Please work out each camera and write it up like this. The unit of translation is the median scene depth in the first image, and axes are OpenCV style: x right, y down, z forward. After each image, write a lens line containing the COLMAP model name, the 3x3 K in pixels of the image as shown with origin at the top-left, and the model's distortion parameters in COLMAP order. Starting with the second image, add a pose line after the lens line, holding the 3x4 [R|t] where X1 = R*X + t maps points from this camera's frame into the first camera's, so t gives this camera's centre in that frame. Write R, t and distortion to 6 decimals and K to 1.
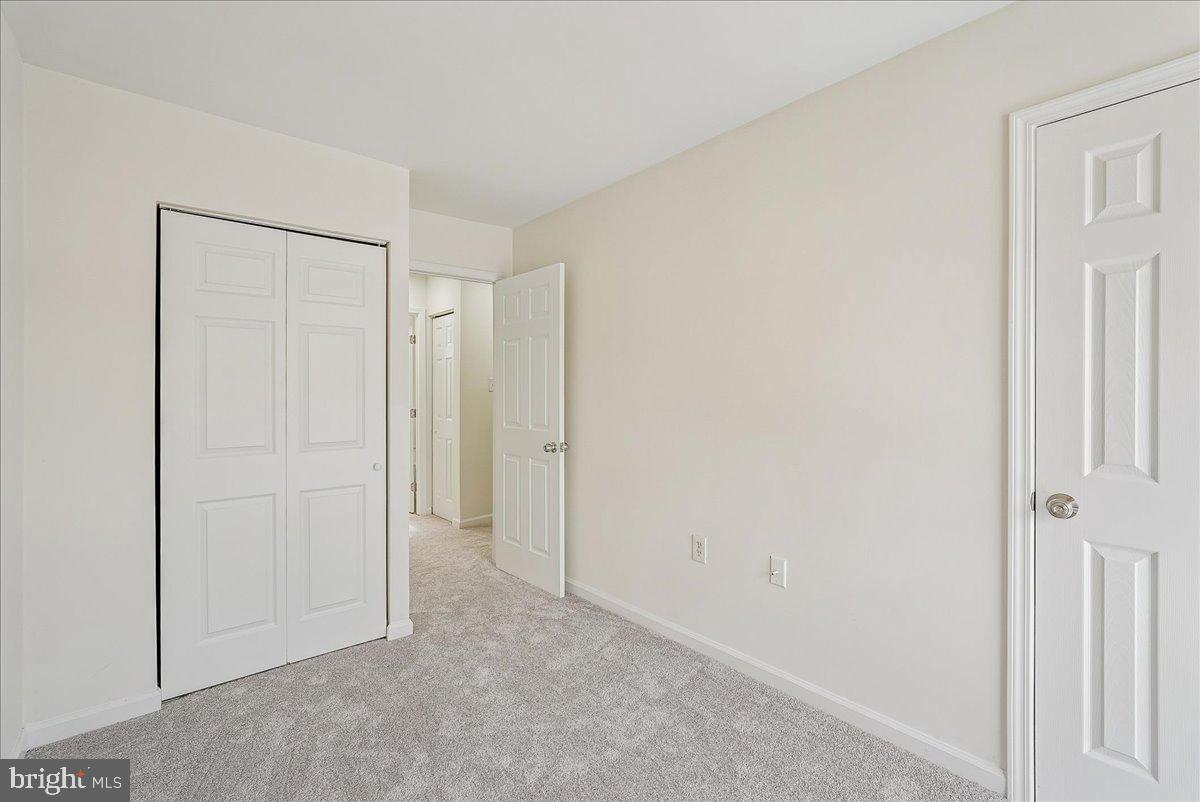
lens RADIAL K [[535.3, 0, 605.4], [0, 535.3, 394.5], [0, 0, 1]] dist [-0.002094, 0.000651]
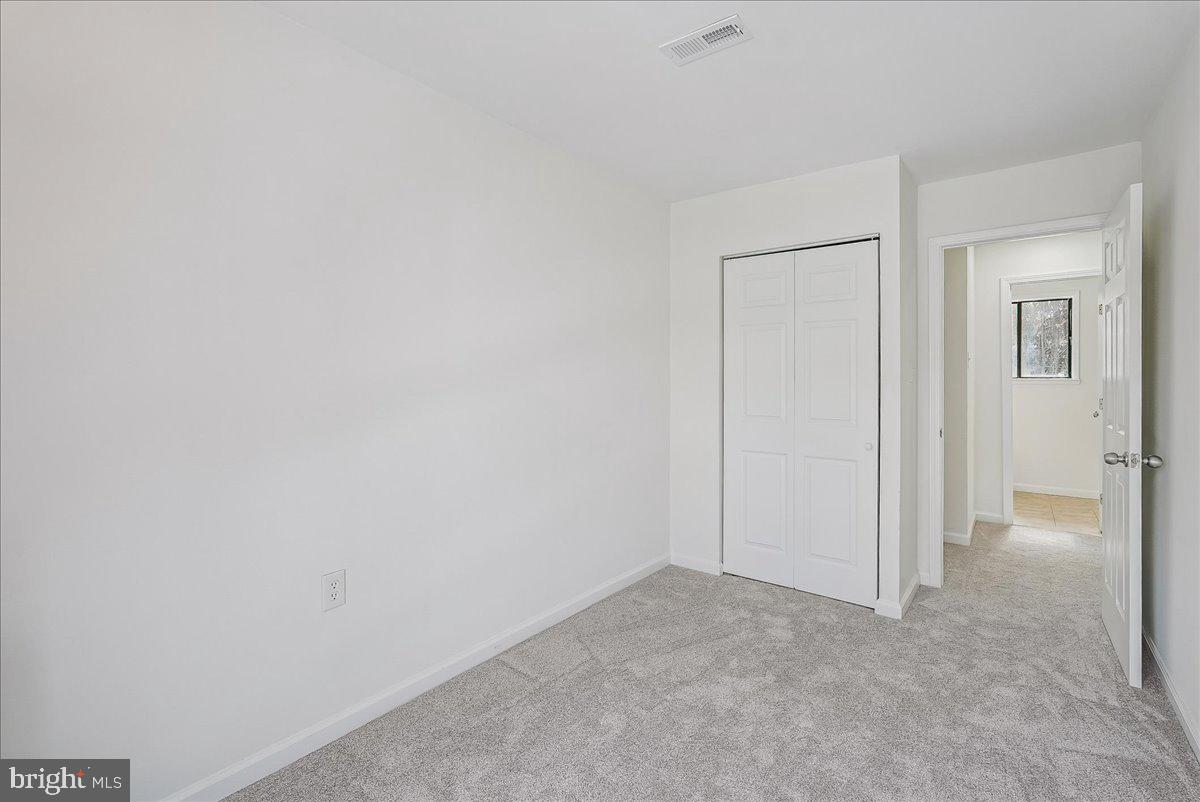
lens RADIAL K [[535.3, 0, 618.1], [0, 535.3, 379.2], [0, 0, 1]] dist [-0.002094, 0.000651]
pose [[0.229343, 0.004869, -0.973334, 0.500446], [-0.013200, 0.999911, 0.001892, 0.005289], [0.973256, 0.012414, 0.229386, 0.262397]]
